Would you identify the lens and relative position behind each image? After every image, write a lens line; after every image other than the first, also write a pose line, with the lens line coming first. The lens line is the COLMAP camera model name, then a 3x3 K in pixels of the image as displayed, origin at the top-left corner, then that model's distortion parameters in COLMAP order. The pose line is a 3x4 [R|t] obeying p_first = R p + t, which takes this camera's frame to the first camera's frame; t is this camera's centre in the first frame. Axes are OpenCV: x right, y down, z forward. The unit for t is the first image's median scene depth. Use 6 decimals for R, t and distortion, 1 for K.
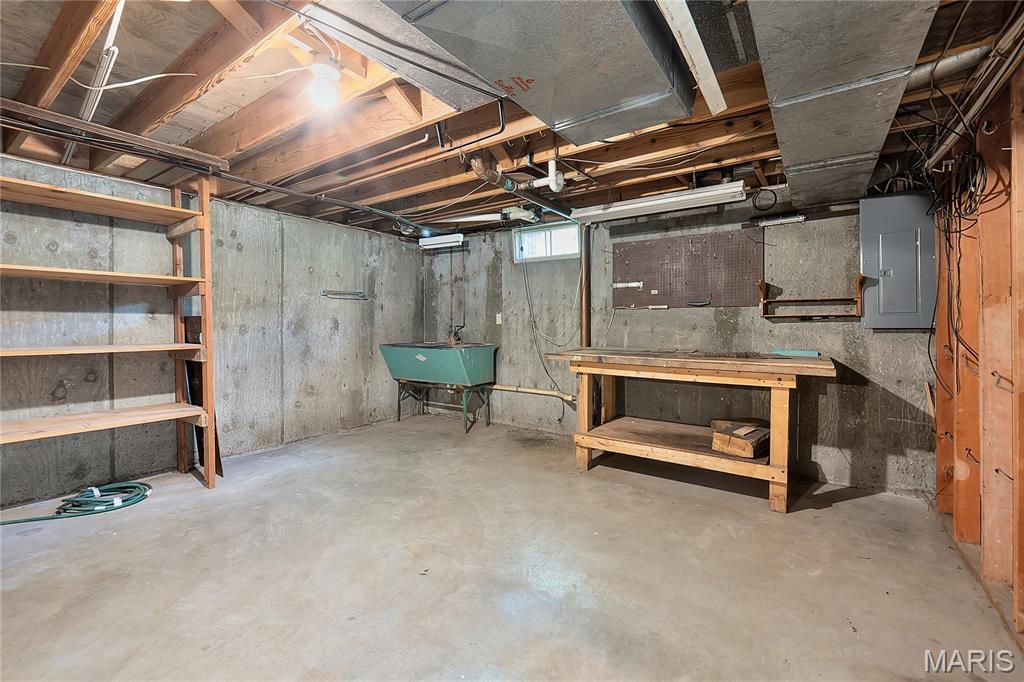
lens RADIAL K [[438.2, 0, 505.3], [0, 438.2, 321.1], [0, 0, 1]] dist [-0.011184, 0.000329]
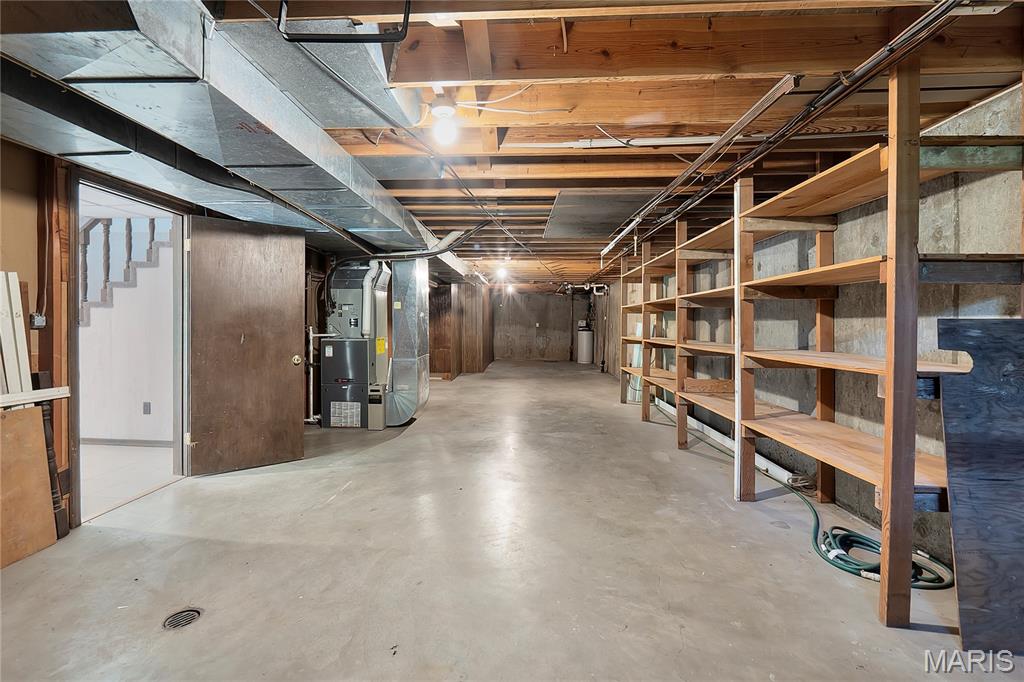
lens RADIAL K [[438.2, 0, 503.8], [0, 438.2, 336.2], [0, 0, 1]] dist [-0.011184, 0.000329]
pose [[-0.842620, 0.005904, -0.538476, 0.056758], [-0.004197, 0.999838, 0.017529, 0.003924], [0.538492, 0.017030, -0.842458, 1.519941]]
